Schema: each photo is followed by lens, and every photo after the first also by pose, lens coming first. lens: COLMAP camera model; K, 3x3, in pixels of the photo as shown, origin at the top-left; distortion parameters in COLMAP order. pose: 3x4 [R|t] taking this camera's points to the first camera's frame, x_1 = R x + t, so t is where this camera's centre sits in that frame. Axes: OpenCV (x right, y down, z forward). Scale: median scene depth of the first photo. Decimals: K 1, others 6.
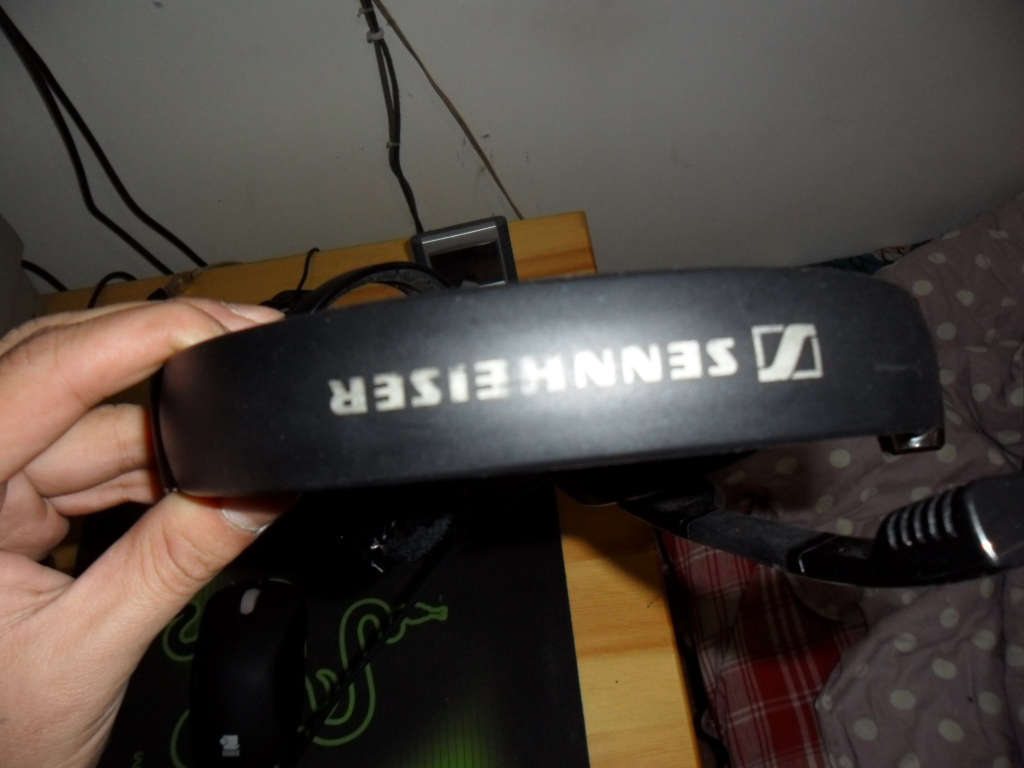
lens RADIAL K [[821.0, 0, 492.8], [0, 821.0, 394.9], [0, 0, 1]] dist [-0.030118, 0.020057]
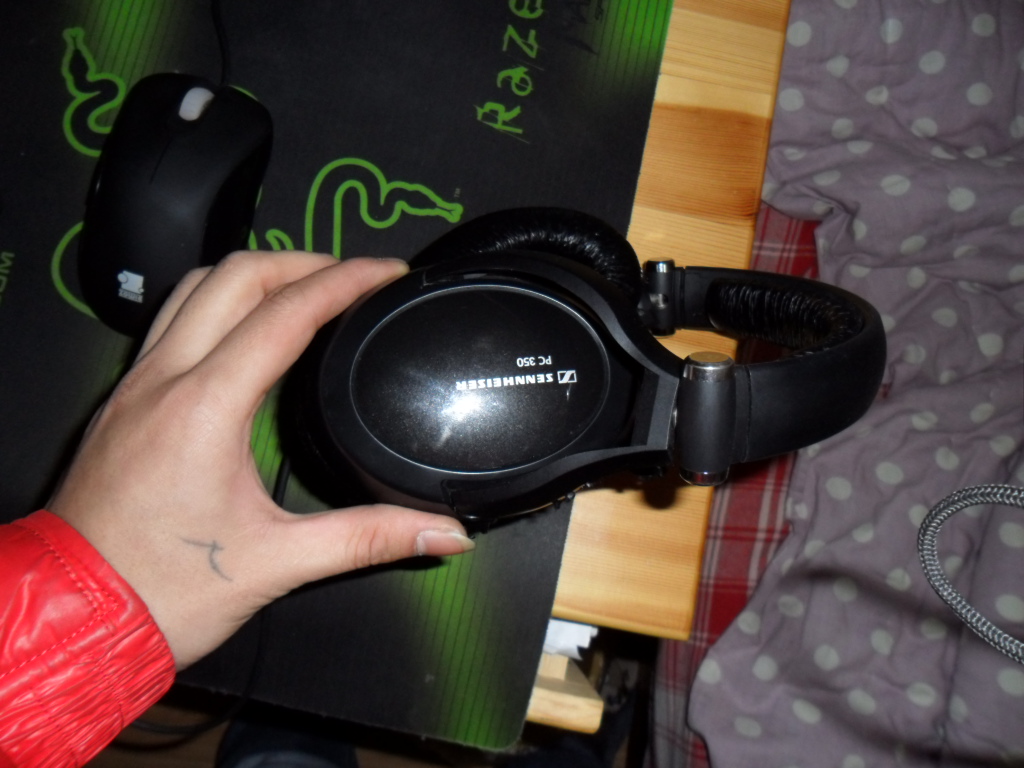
lens RADIAL K [[821.0, 0, 506.2], [0, 821.0, 386.1], [0, 0, 1]] dist [-0.030118, 0.020057]
pose [[0.941739, 0.307723, 0.135769, -0.053799], [-0.336240, 0.851354, 0.402664, 0.068502], [0.008322, -0.424856, 0.905223, 0.212147]]
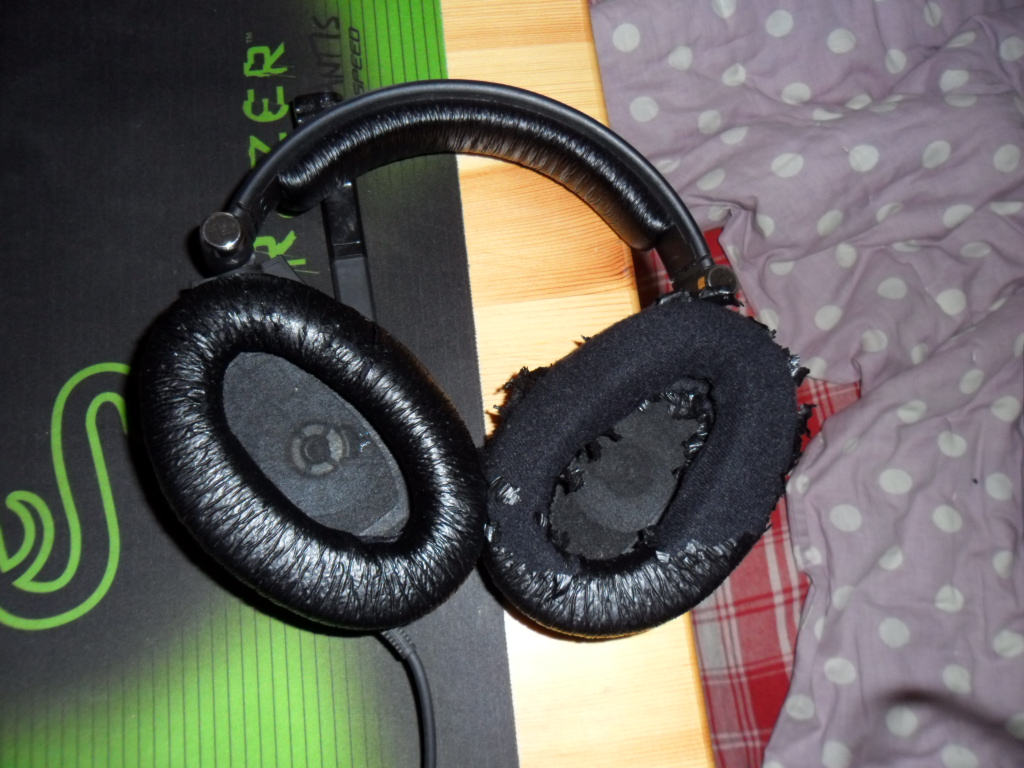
lens RADIAL K [[821.0, 0, 509.3], [0, 821.0, 376.9], [0, 0, 1]] dist [-0.030118, 0.020057]
pose [[0.987528, 0.011375, 0.157035, 0.019110], [-0.061748, 0.945465, 0.319819, 0.055760], [-0.144833, -0.325526, 0.934375, 0.362283]]
